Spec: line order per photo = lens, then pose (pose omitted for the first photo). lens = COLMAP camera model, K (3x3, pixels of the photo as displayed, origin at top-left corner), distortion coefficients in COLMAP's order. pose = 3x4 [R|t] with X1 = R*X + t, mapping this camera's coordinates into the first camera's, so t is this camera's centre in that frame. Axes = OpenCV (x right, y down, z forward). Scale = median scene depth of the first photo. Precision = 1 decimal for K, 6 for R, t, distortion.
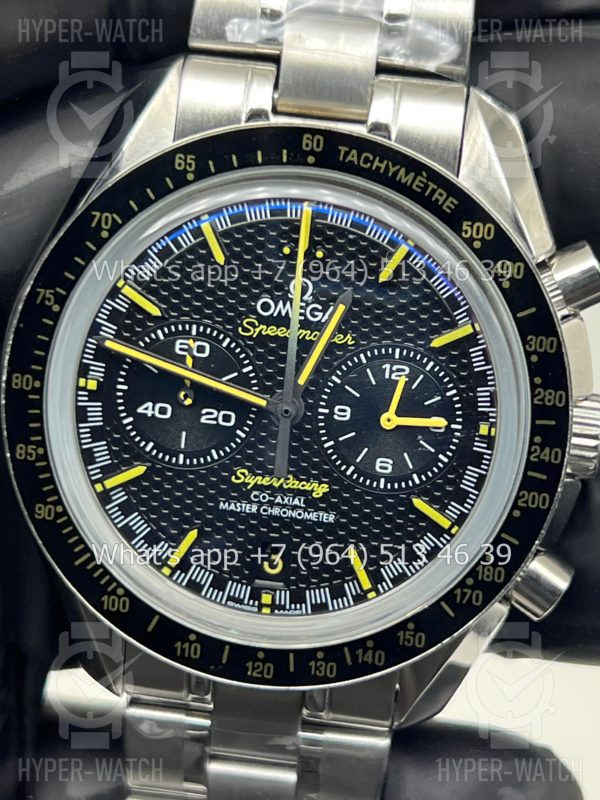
lens RADIAL K [[1810.4, 0, 300.0], [0, 1810.4, 400.0], [0, 0, 1]] dist [0.511949, 0.059362]
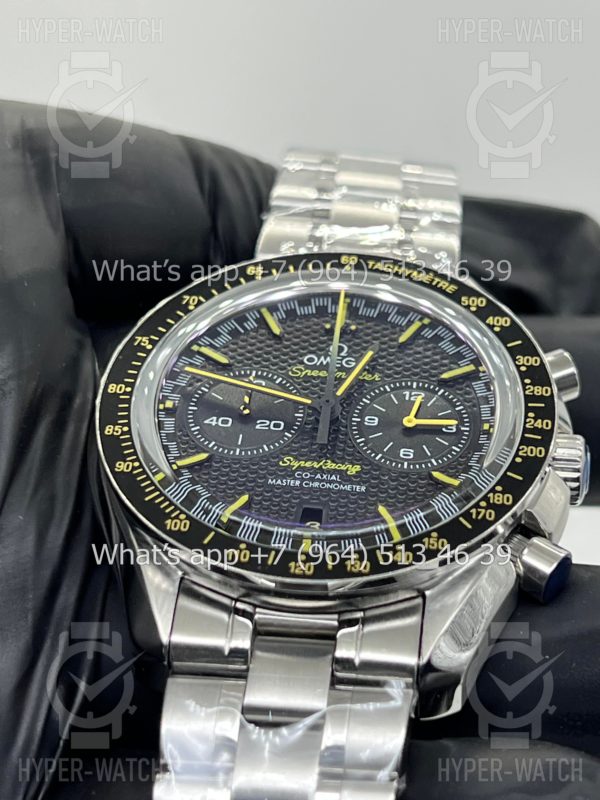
lens RADIAL K [[1872.5, 0, 300.0], [0, 1872.5, 400.0], [0, 0, 1]] dist [0.478950, -0.609465]
pose [[0.998880, 0.044081, 0.017212, -0.047862], [-0.013955, 0.621935, -0.782945, 0.998501], [-0.045218, 0.781827, 0.621853, 0.199988]]
